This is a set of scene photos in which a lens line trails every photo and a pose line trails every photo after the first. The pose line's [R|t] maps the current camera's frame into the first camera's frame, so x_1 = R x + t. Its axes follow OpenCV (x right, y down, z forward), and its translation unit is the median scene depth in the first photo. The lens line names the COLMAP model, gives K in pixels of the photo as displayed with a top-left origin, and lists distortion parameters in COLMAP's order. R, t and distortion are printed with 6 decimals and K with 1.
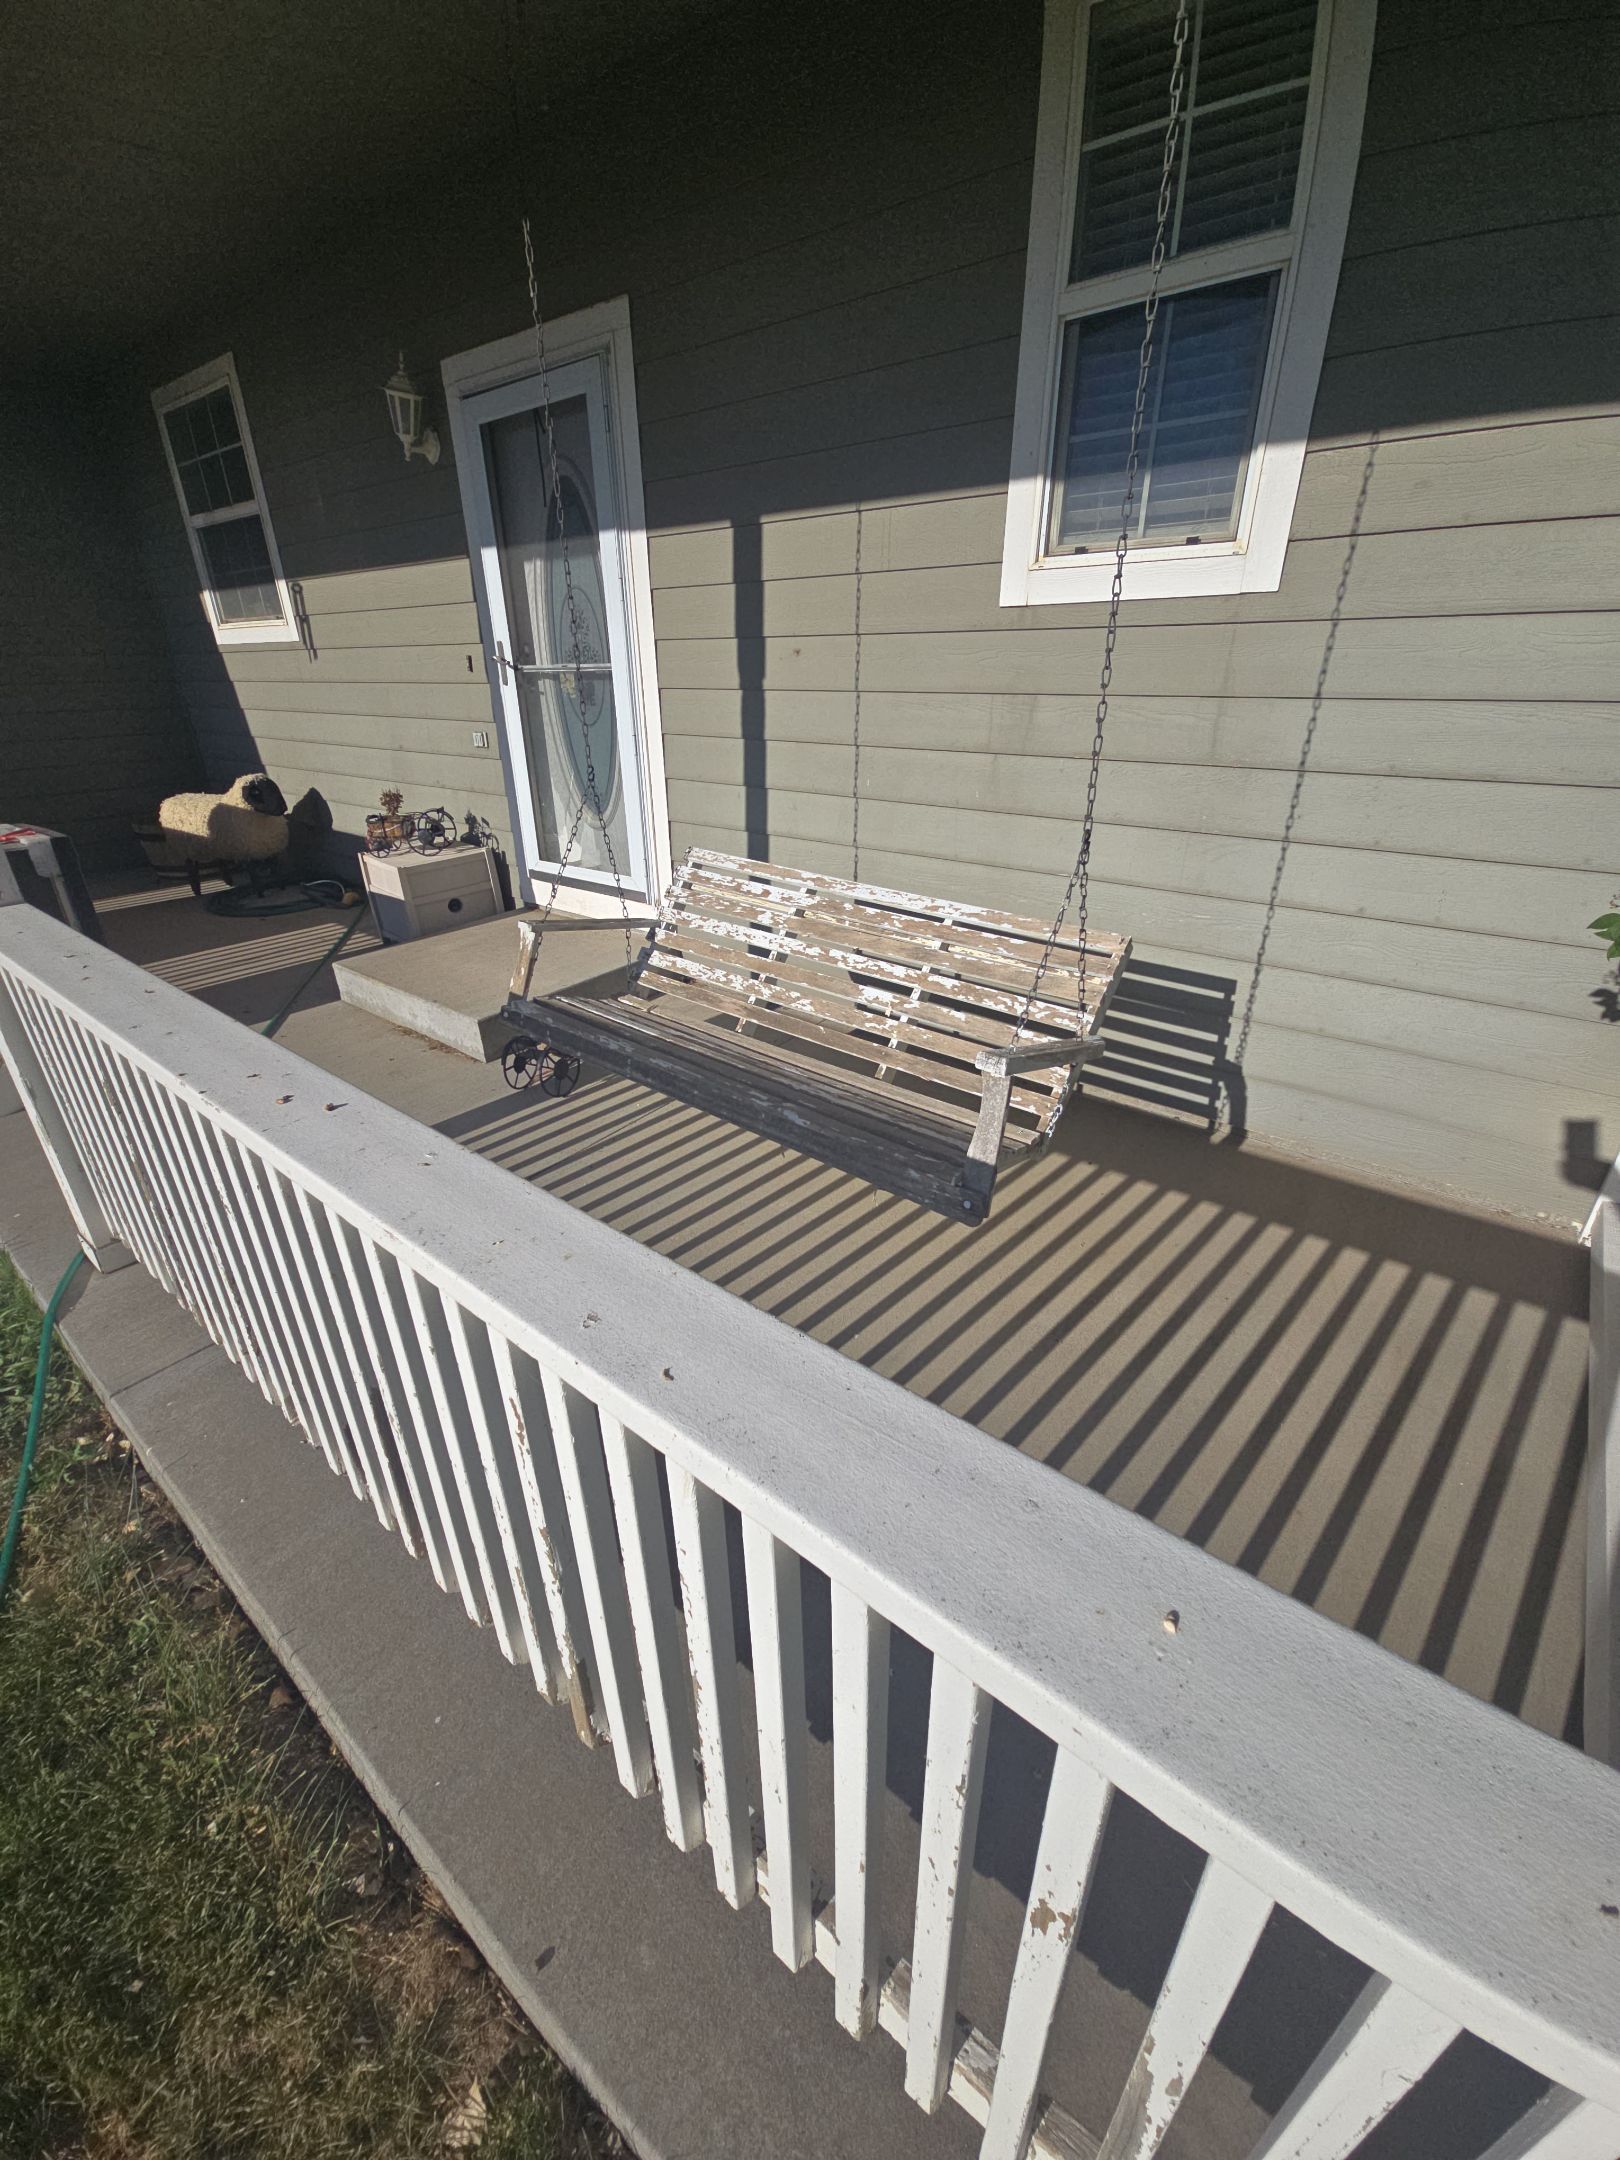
lens RADIAL K [[868.6, 0, 812.1], [0, 868.6, 1068.0], [0, 0, 1]] dist [0.000145, -0.010885]
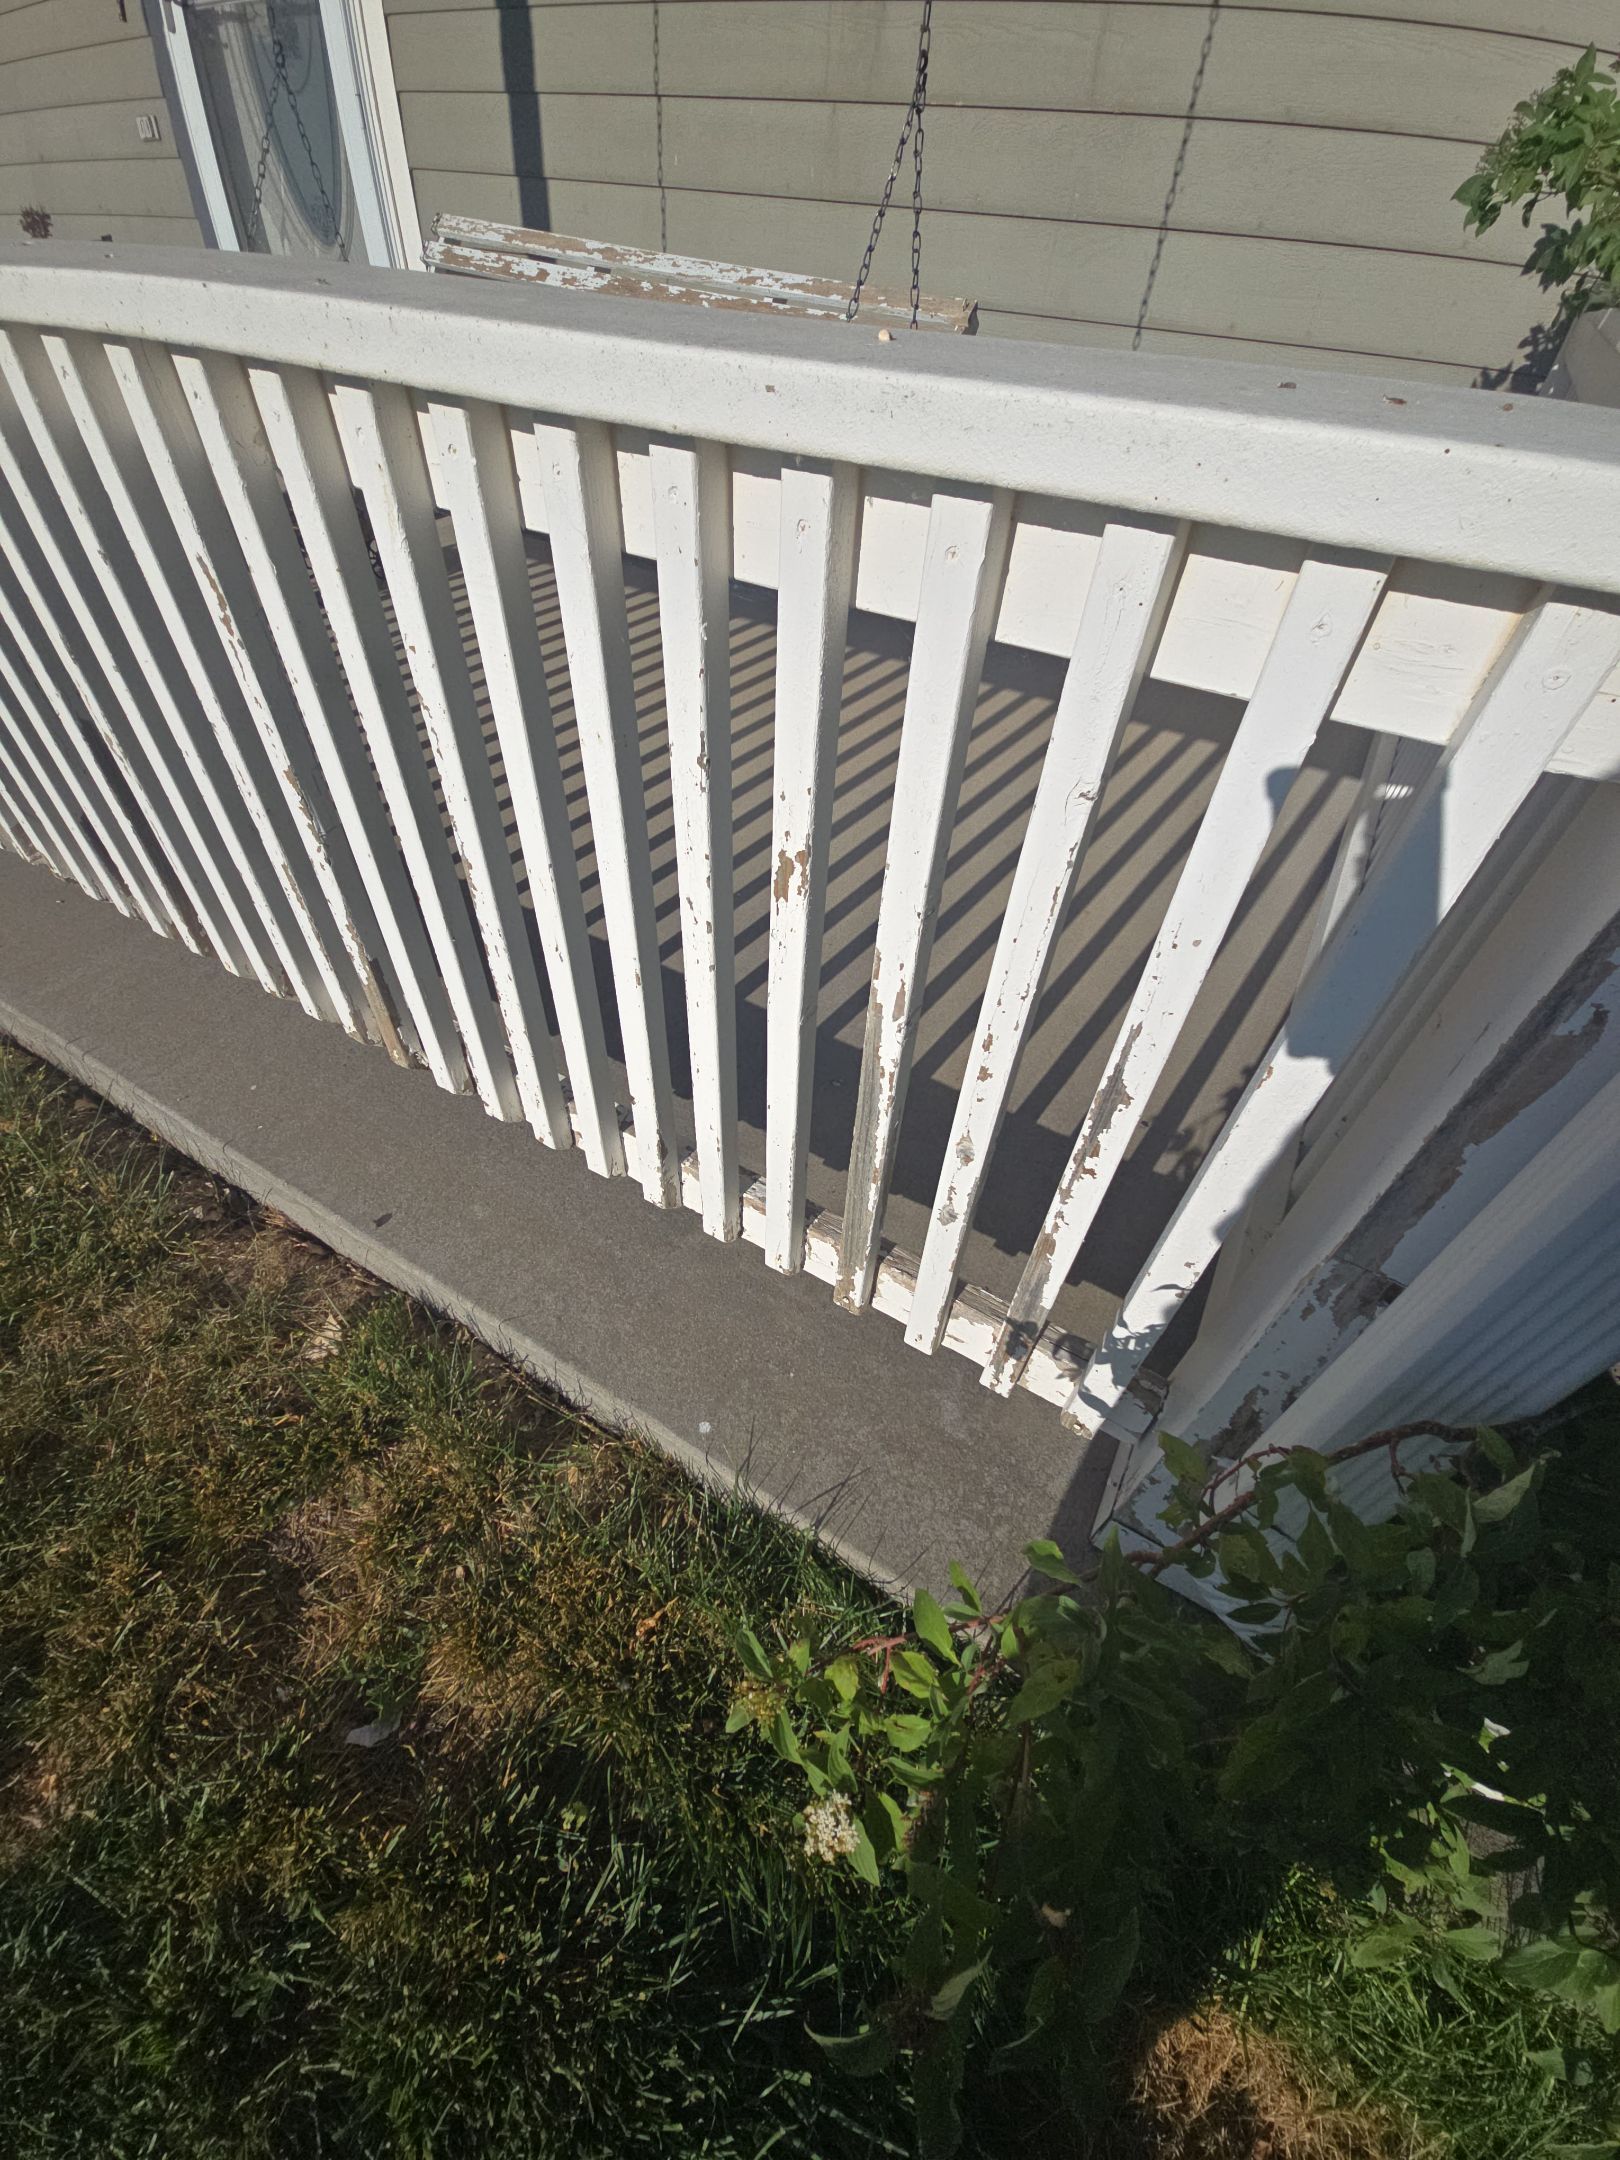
lens RADIAL K [[852.9, 0, 817.4], [0, 852.9, 1117.3], [0, 0, 1]] dist [0.000376, -0.010835]
pose [[0.987204, -0.056746, 0.149024, 0.040364], [-0.002239, 0.929516, 0.368774, 0.256645], [-0.159447, -0.364389, 0.917495, -0.019285]]
